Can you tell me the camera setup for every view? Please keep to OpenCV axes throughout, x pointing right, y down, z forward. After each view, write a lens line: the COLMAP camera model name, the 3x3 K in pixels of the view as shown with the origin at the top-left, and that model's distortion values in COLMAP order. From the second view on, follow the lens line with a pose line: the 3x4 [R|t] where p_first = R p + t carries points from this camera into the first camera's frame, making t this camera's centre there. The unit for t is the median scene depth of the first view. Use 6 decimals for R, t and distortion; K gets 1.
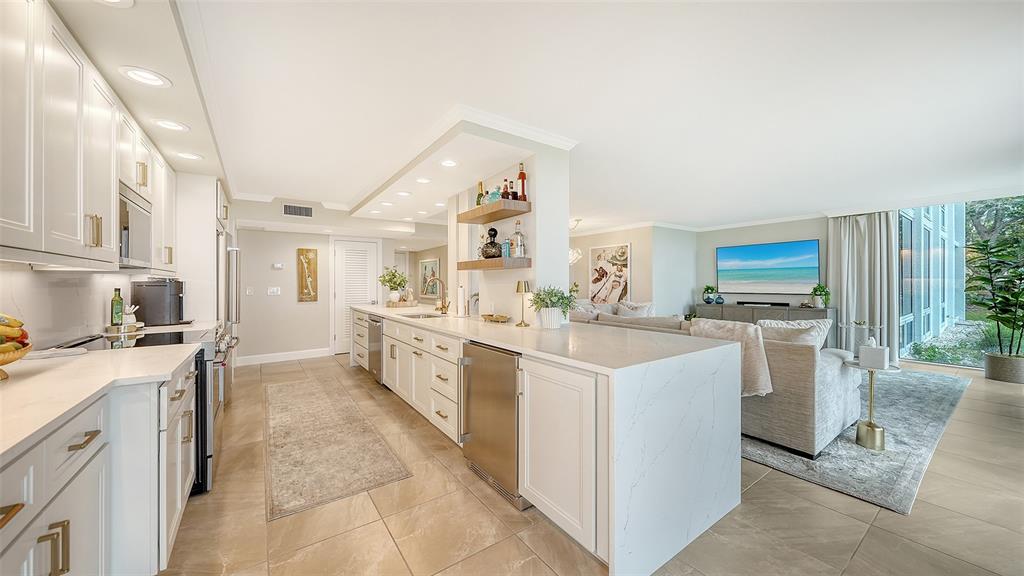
lens RADIAL K [[354.1, 0, 510.7], [0, 354.1, 284.0], [0, 0, 1]] dist [-0.014409, 0.000071]
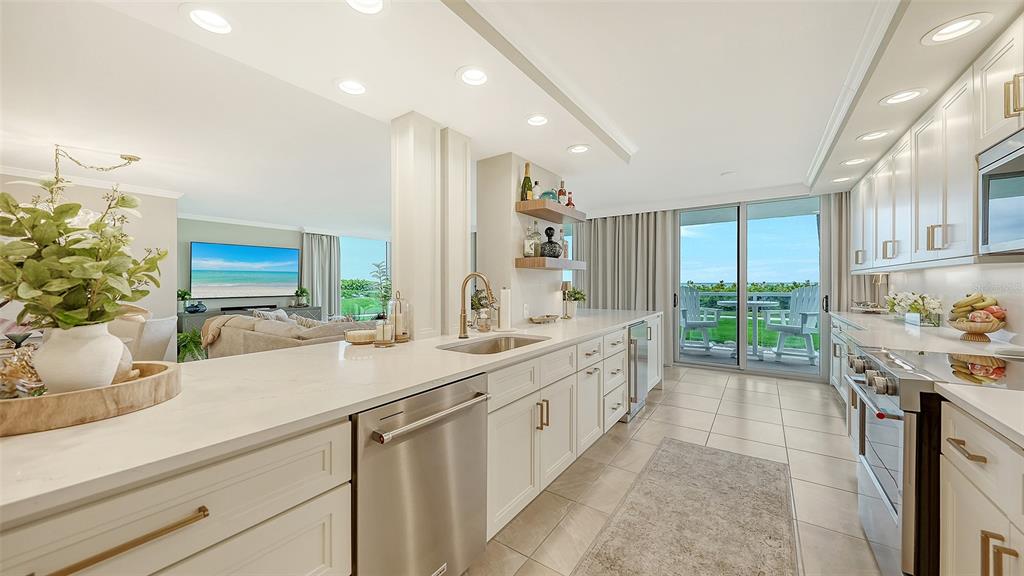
lens RADIAL K [[354.1, 0, 510.7], [0, 354.1, 284.0], [0, 0, 1]] dist [-0.014409, 0.000071]
pose [[-0.324817, 0.005227, 0.945762, -0.421124], [0.007950, 0.999964, -0.002797, -0.000041], [-0.945743, 0.006610, -0.324847, 0.630107]]
